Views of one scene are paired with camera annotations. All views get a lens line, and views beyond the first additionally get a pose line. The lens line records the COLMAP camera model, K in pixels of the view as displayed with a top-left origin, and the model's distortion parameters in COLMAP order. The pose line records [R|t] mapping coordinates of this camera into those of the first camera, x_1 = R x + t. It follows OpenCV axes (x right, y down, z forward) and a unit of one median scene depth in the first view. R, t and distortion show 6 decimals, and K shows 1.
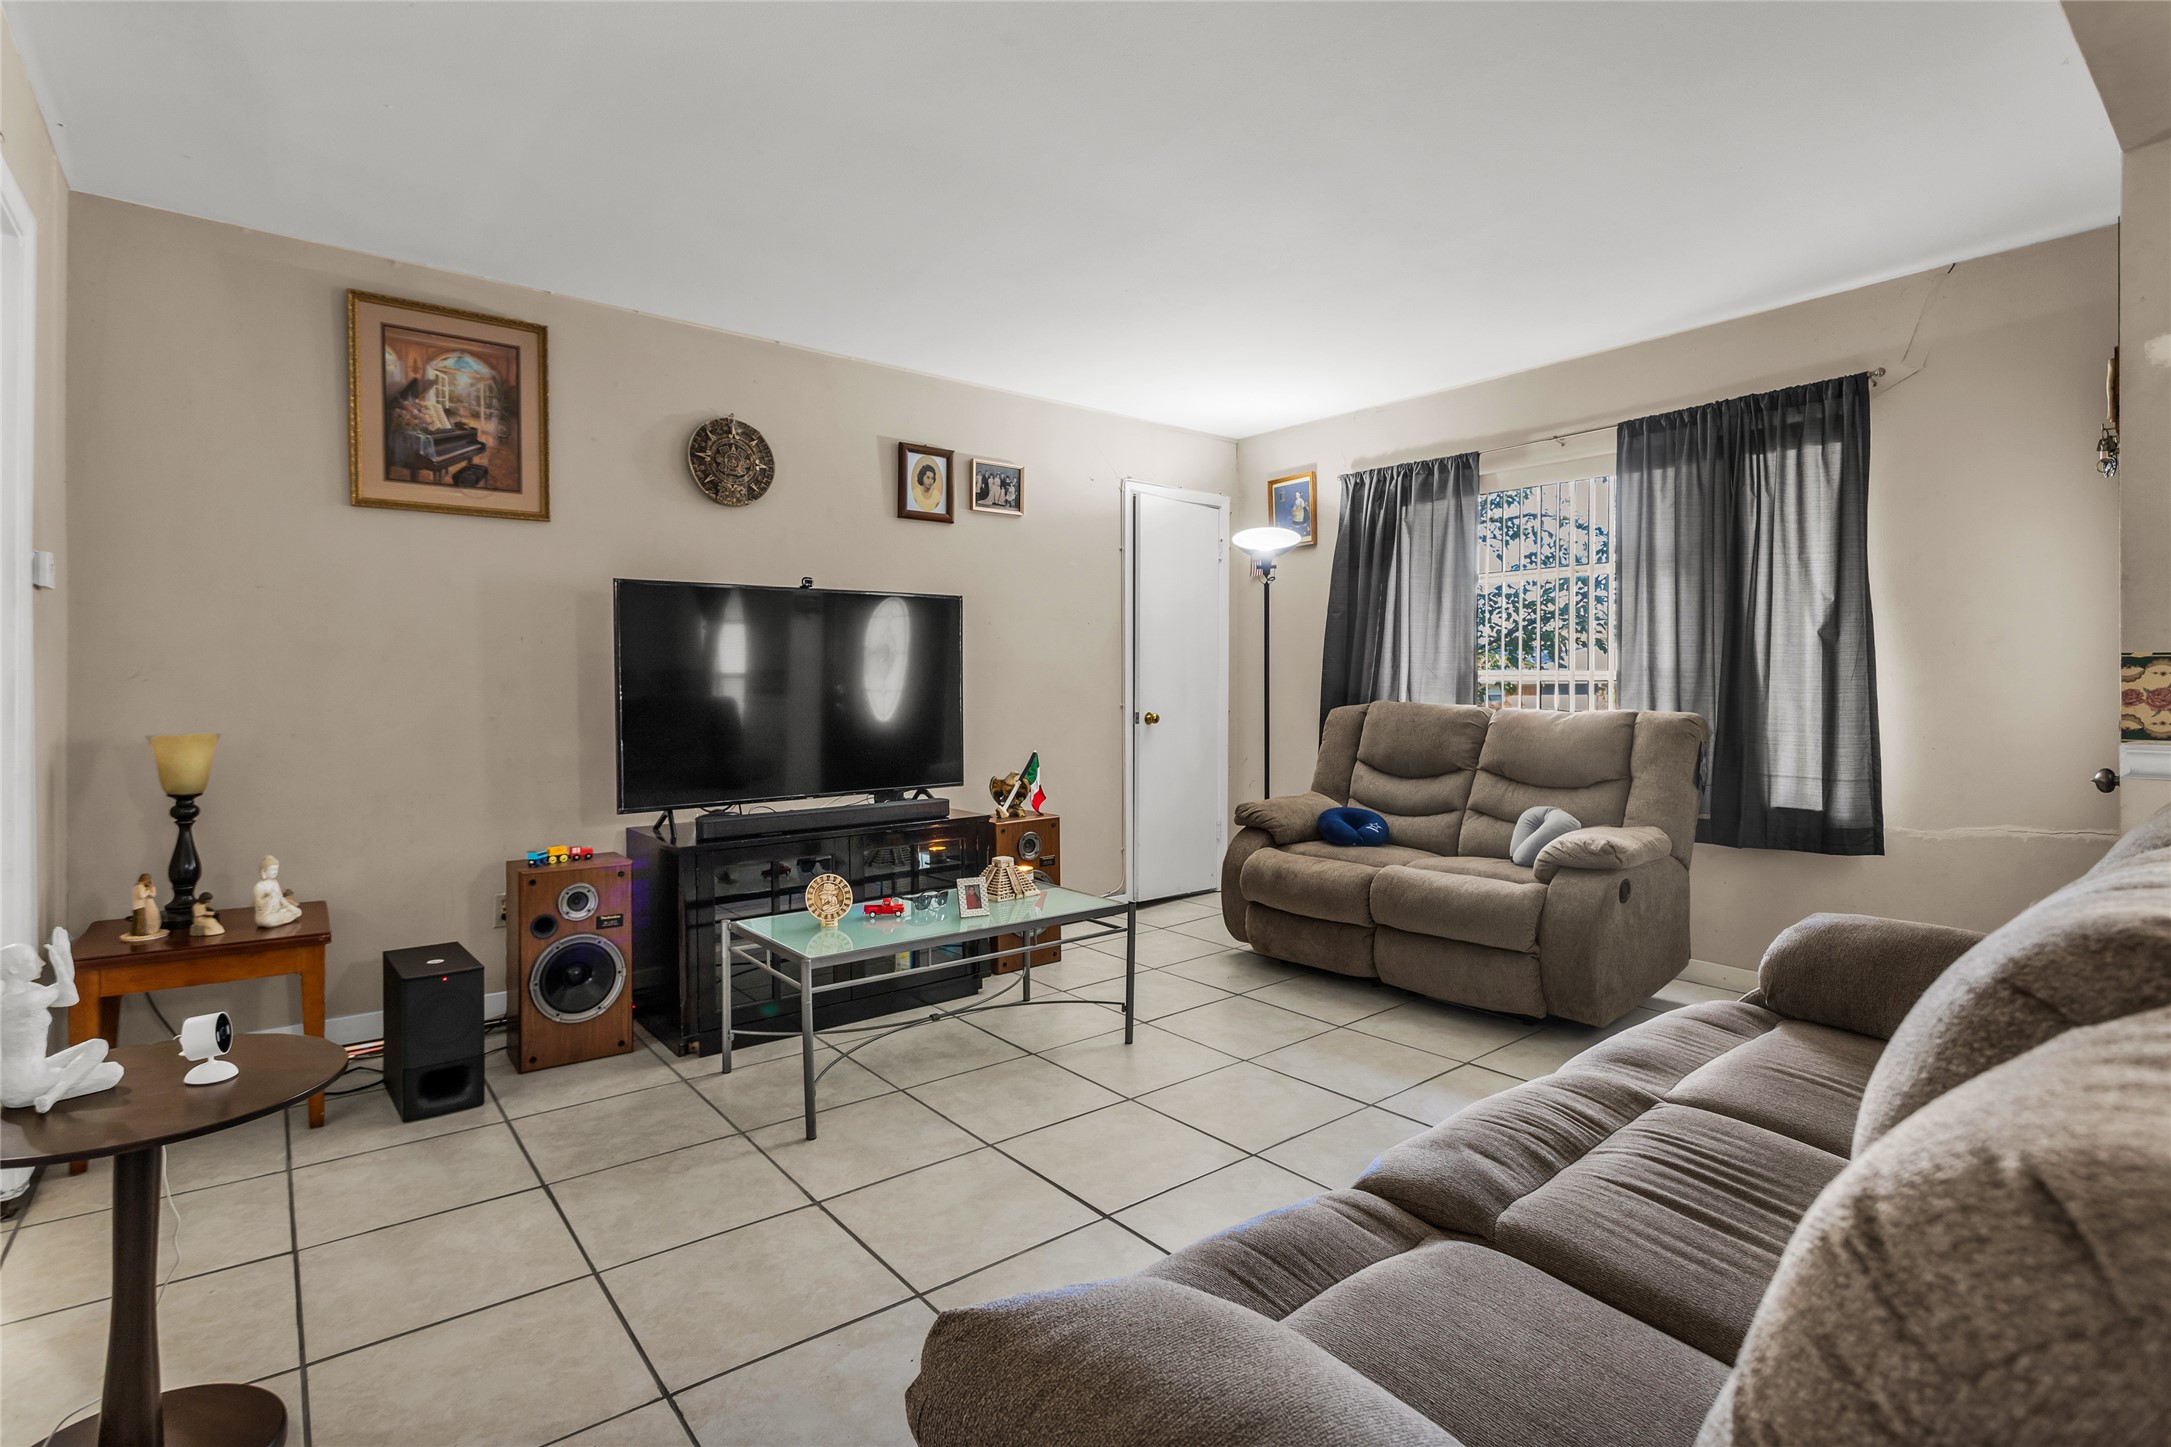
lens RADIAL K [[1049.3, 0, 1081.0], [0, 1049.3, 698.6], [0, 0, 1]] dist [-0.000137, 0.000295]
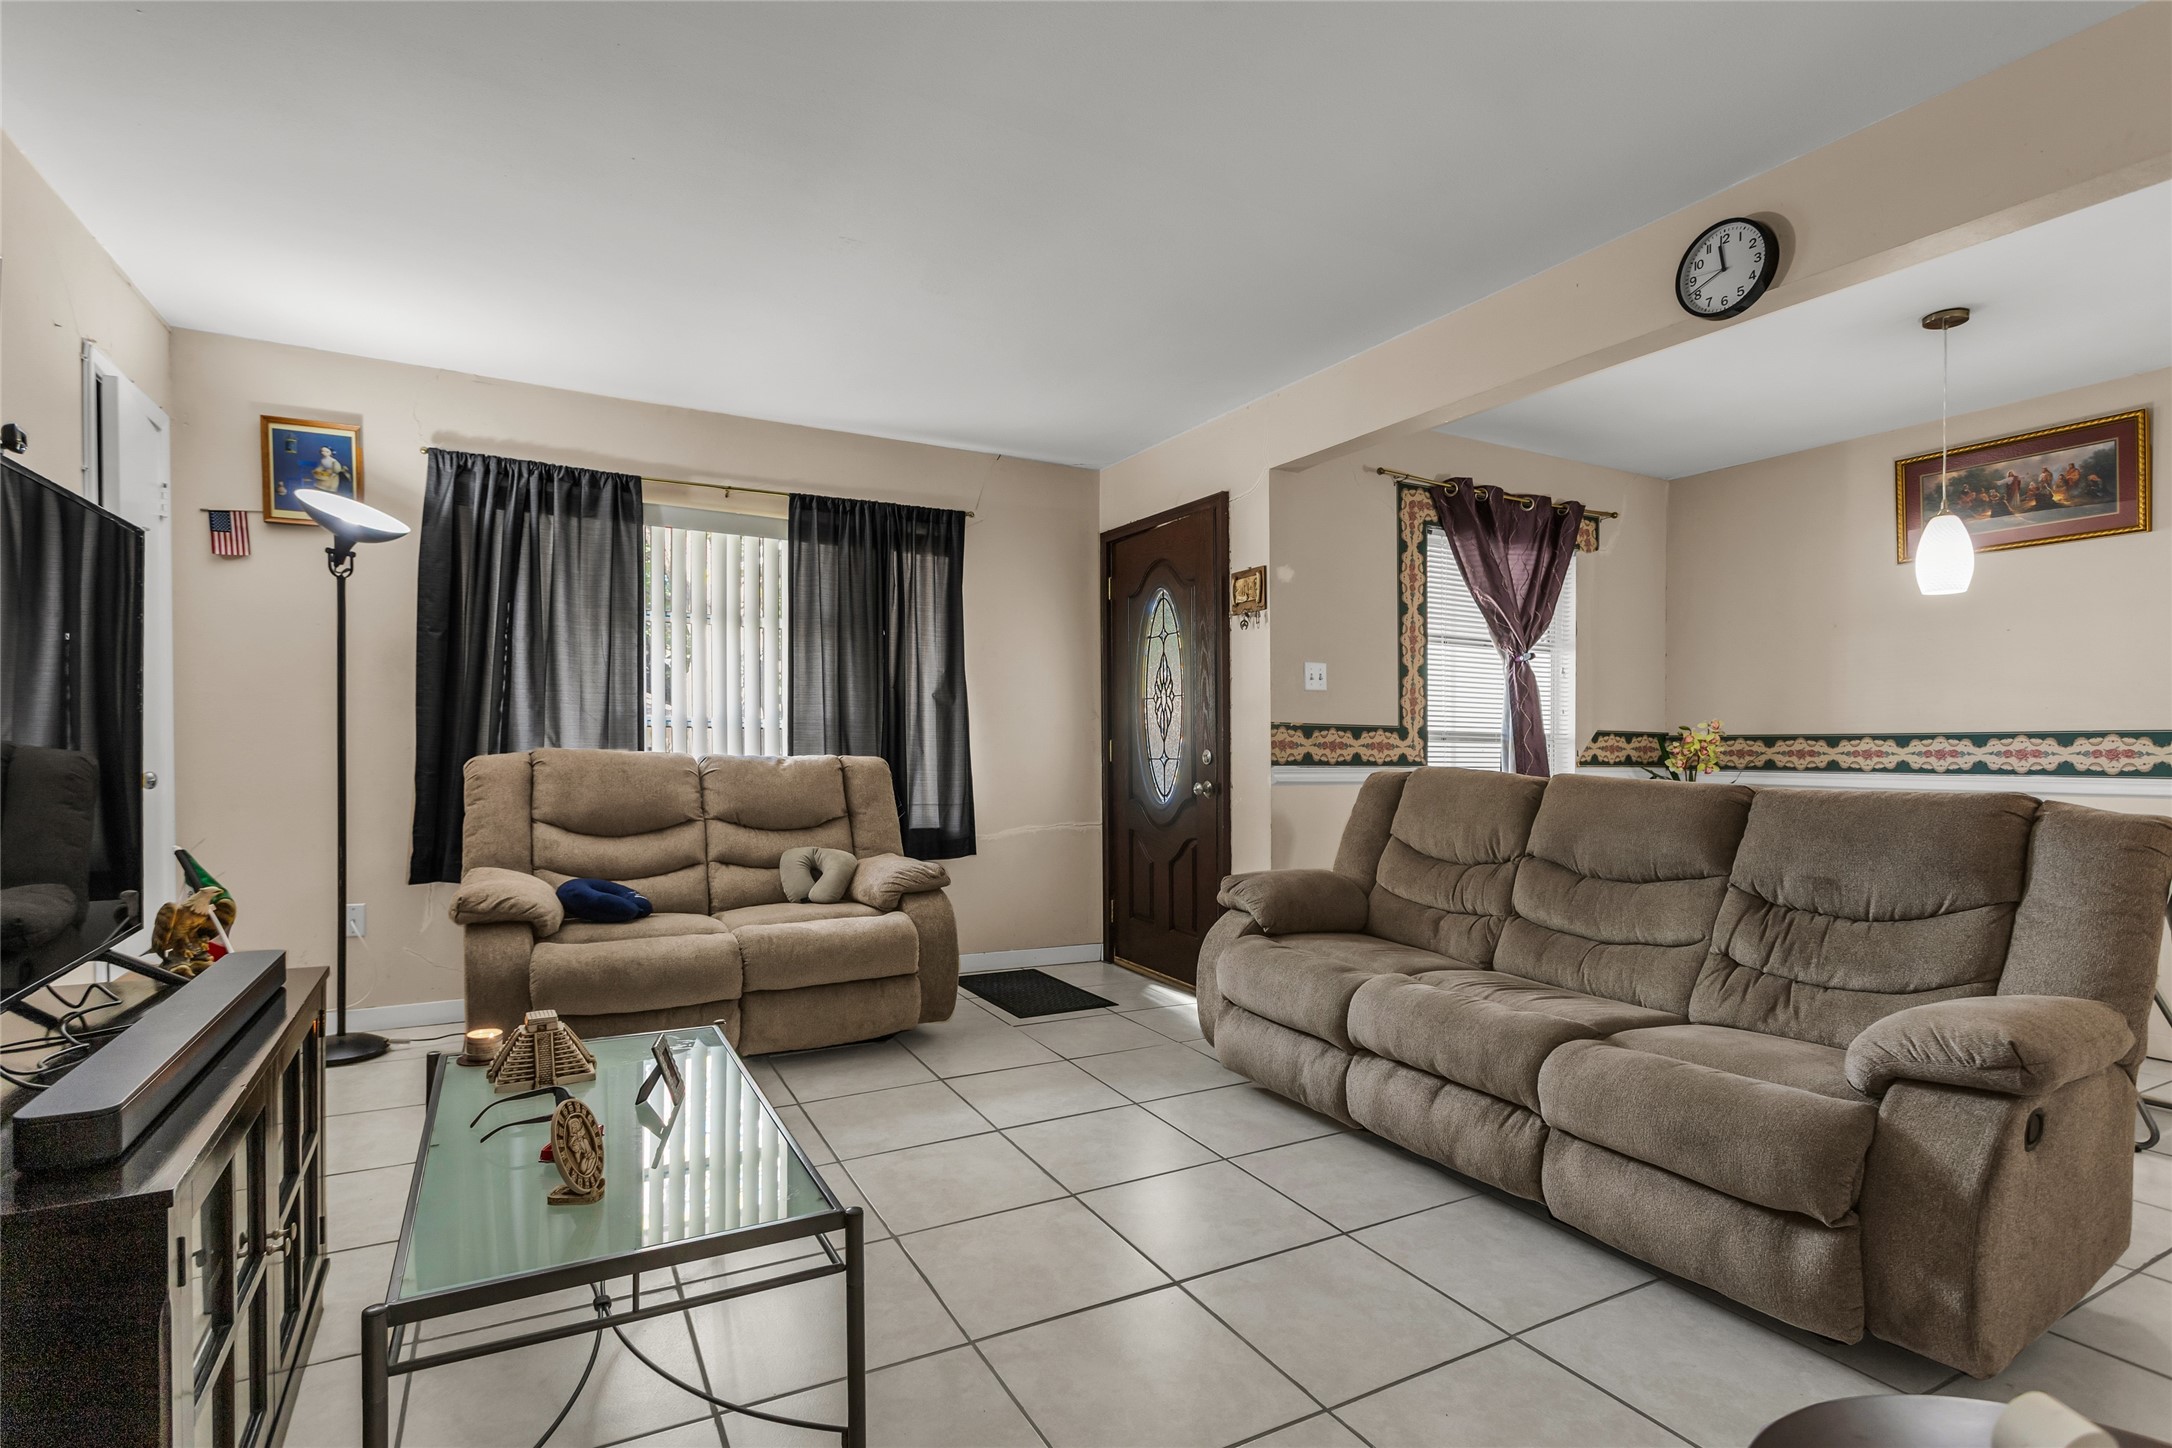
lens RADIAL K [[1052.0, 0, 1080.7], [0, 1052.0, 757.2], [0, 0, 1]] dist [-0.000521, 0.000182]
pose [[0.175527, -0.012307, 0.984398, -0.591095], [0.000309, 0.999923, 0.012446, -0.001023], [-0.984475, -0.001881, 0.175517, 0.580523]]
